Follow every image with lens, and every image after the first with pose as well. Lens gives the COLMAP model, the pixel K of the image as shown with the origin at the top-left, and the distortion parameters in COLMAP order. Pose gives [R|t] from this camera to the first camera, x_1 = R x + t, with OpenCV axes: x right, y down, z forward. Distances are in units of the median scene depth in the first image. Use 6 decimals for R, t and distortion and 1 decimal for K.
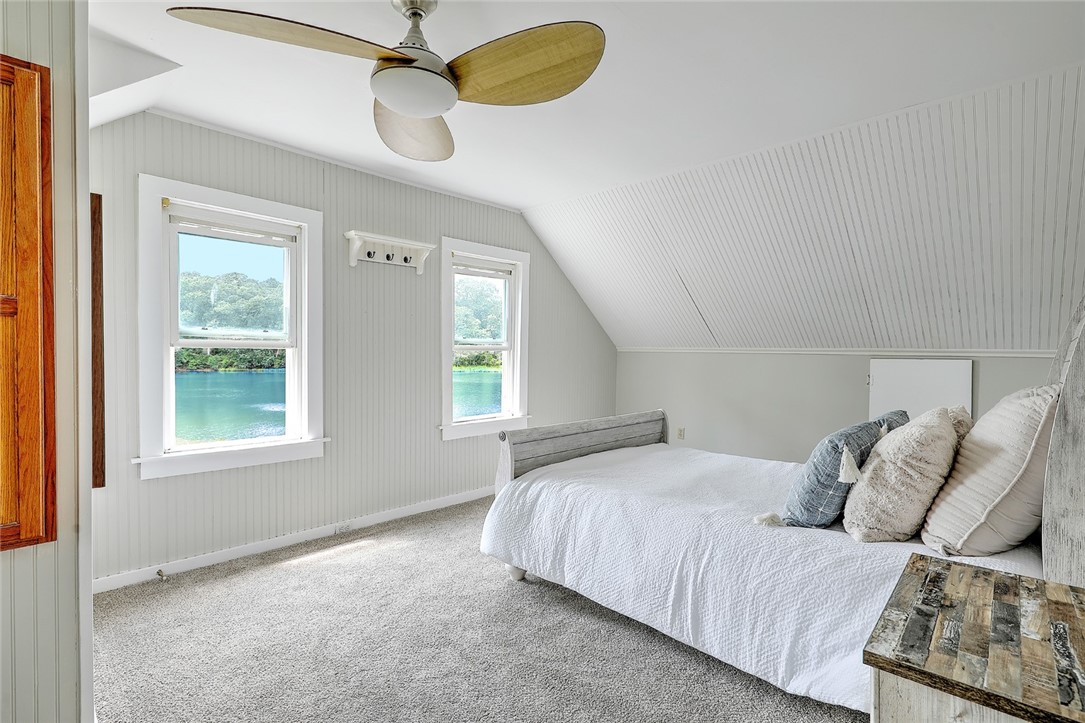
lens RADIAL K [[539.2, 0, 542.5], [0, 539.2, 361.5], [0, 0, 1]] dist [-0.000534, -0.000083]
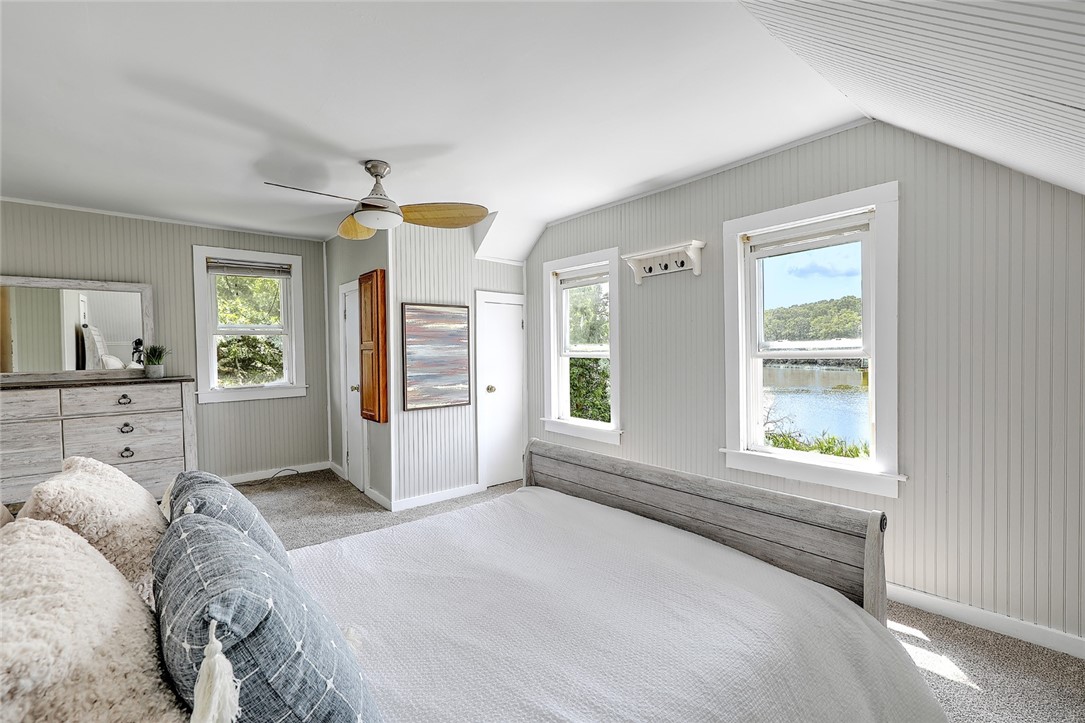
lens RADIAL K [[469.0, 0, 542.5], [0, 469.0, 361.5], [0, 0, 1]] dist [-0.000622, -0.000351]
pose [[-0.132475, 0.023404, -0.990910, 0.666639], [0.002432, 0.999726, 0.023287, -0.034263], [0.991183, 0.000675, -0.132495, 0.920071]]
